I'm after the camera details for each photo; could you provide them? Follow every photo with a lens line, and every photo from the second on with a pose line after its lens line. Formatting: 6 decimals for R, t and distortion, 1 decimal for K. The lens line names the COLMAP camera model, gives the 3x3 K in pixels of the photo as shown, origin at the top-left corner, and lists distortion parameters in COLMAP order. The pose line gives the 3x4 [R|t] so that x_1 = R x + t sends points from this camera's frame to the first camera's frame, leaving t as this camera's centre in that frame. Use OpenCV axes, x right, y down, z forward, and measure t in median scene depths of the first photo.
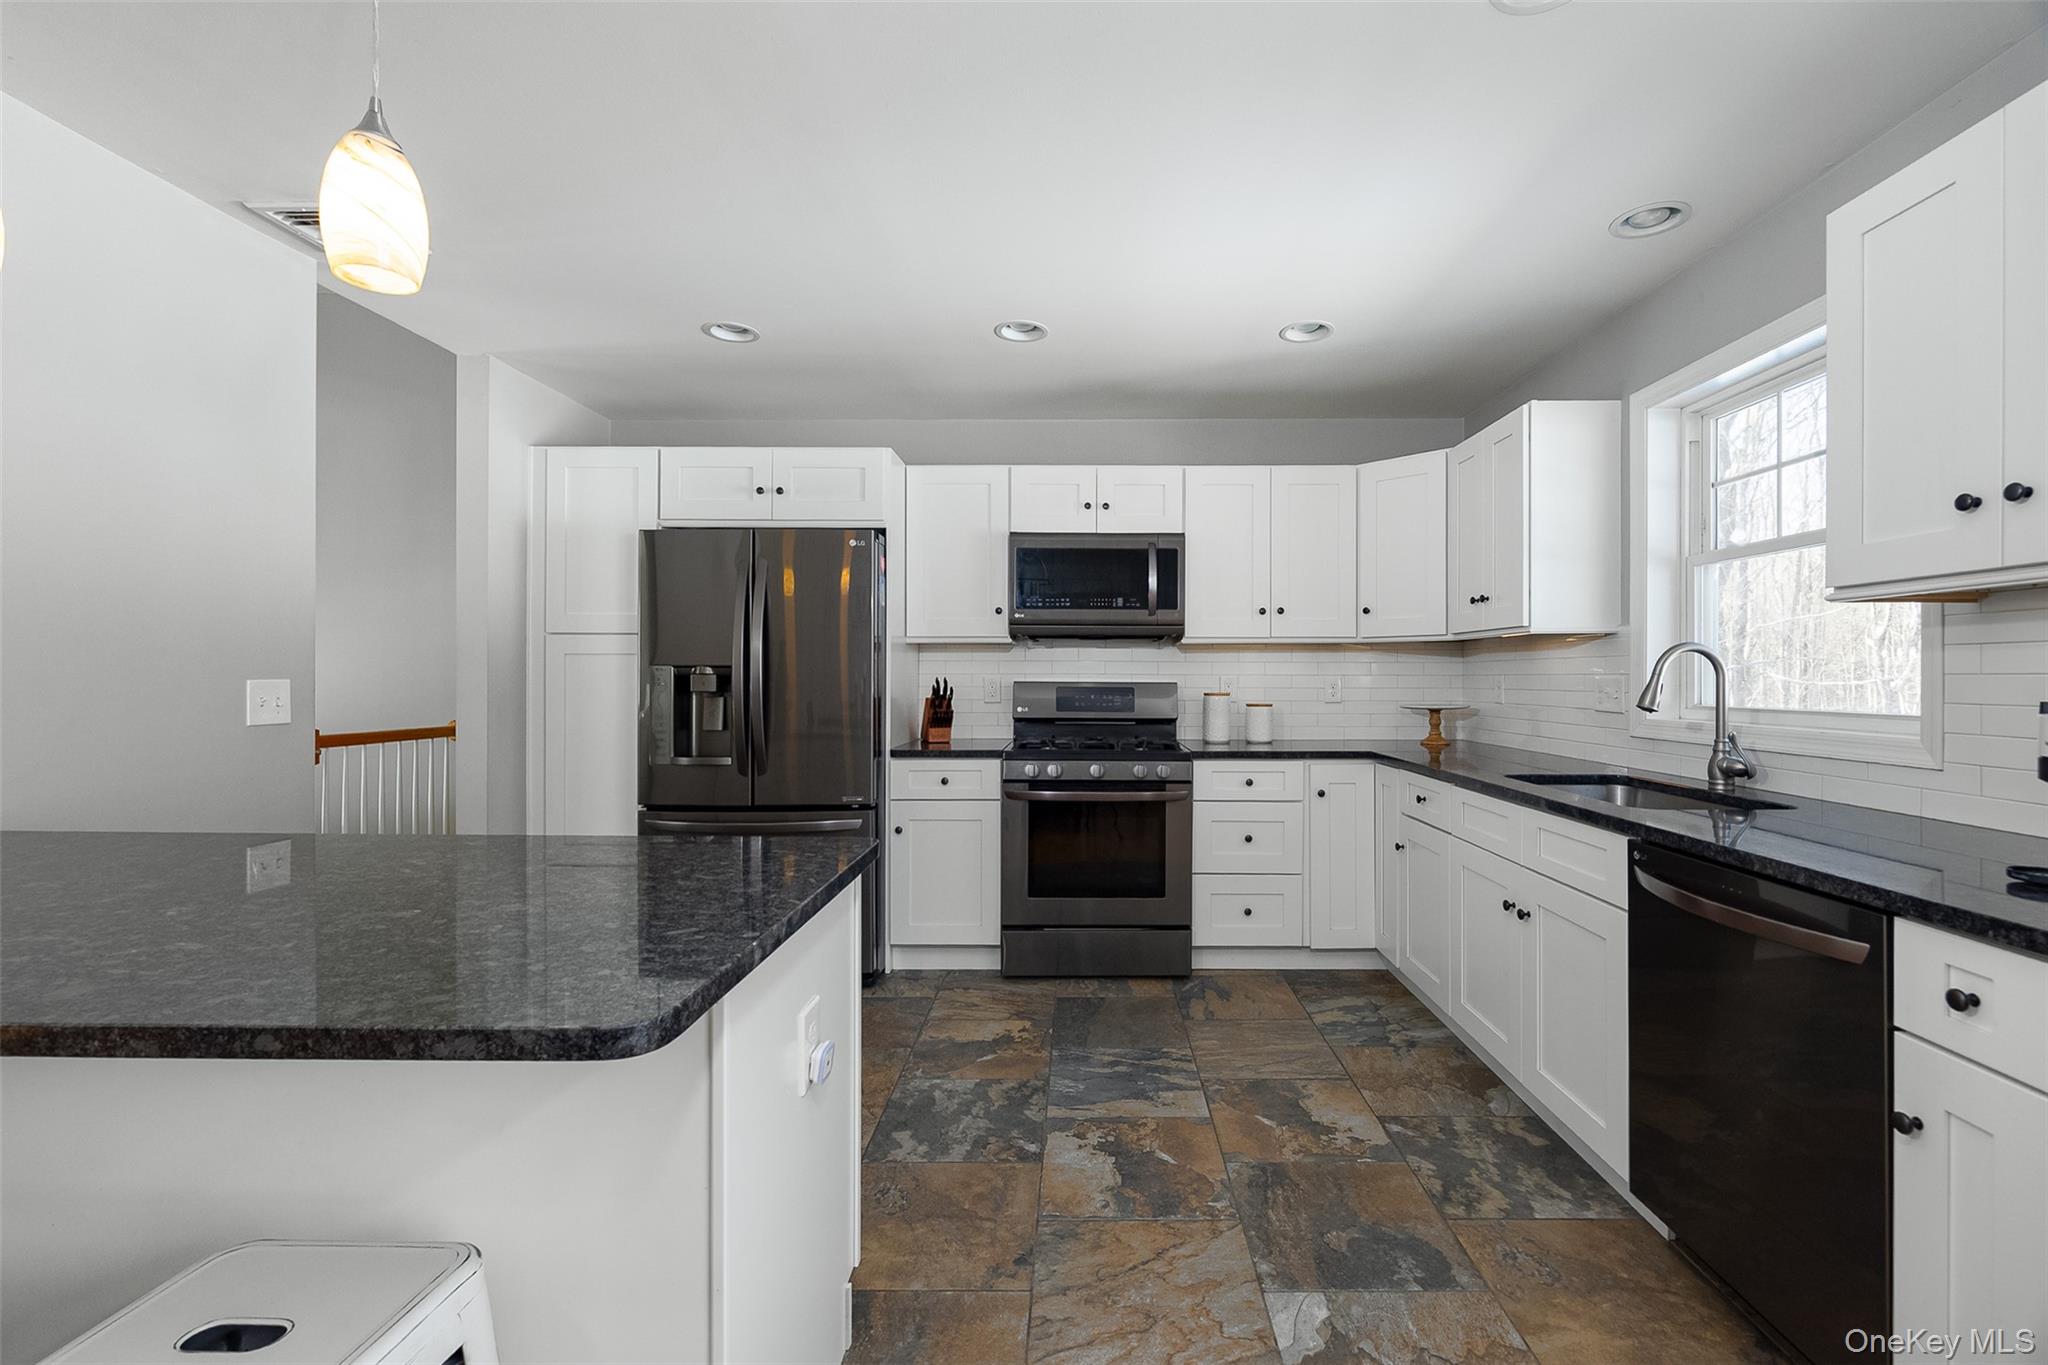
lens RADIAL K [[844.7, 0, 1088.5], [0, 844.7, 678.5], [0, 0, 1]] dist [-0.006629, 0.000509]
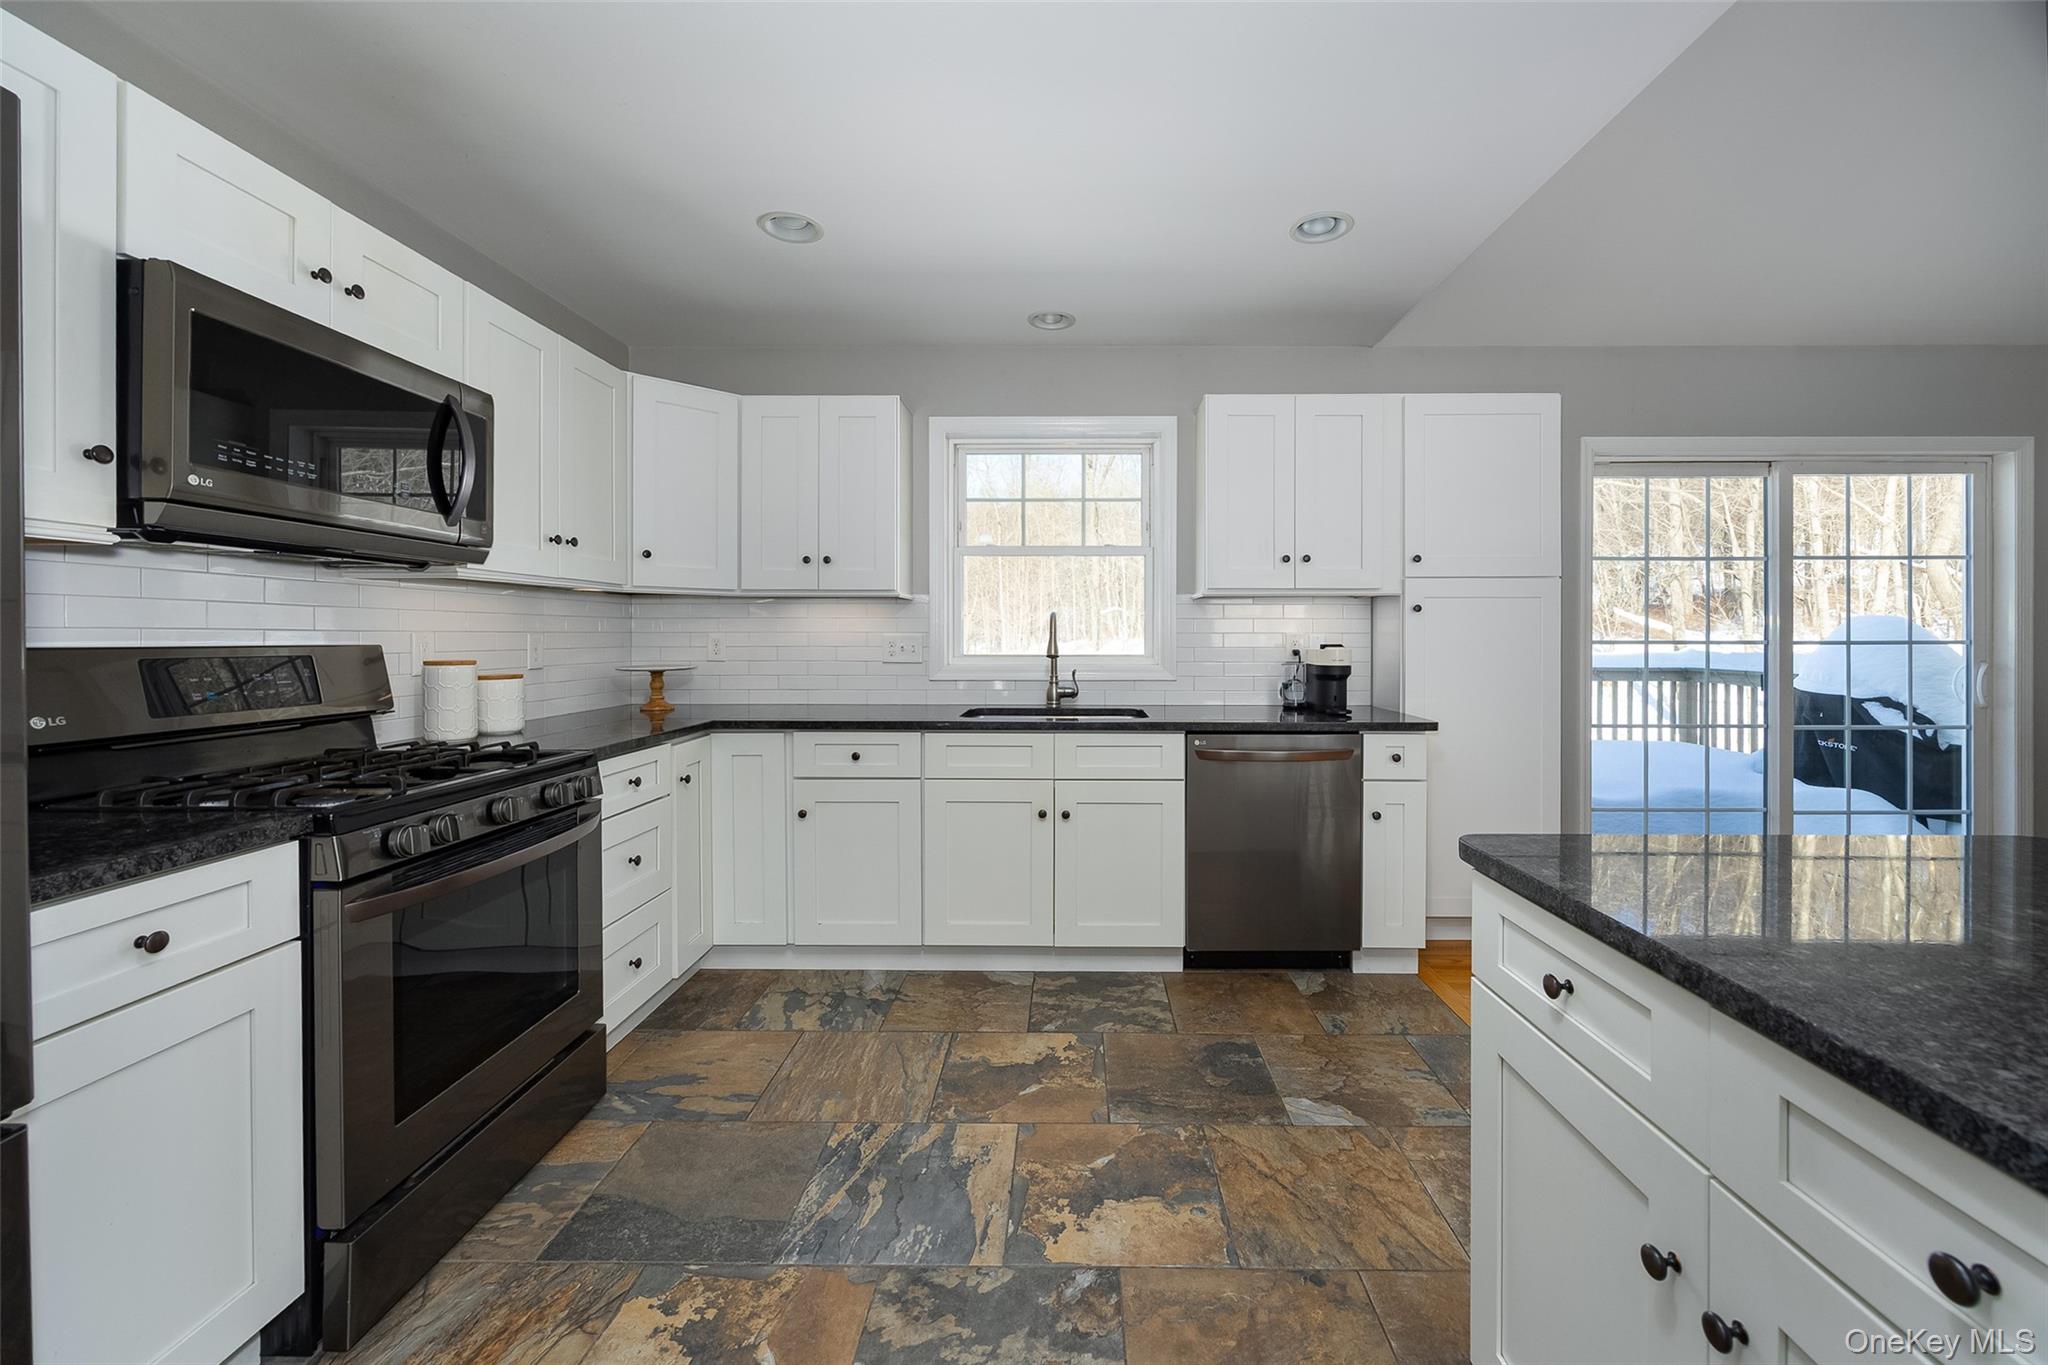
lens RADIAL K [[844.7, 0, 981.5], [0, 844.7, 636.4], [0, 0, 1]] dist [-0.006629, 0.000509]
pose [[0.042474, -0.002797, 0.999094, -0.715067], [0.001876, 0.999995, 0.002720, -0.002643], [-0.999096, 0.001759, 0.042479, 0.946519]]
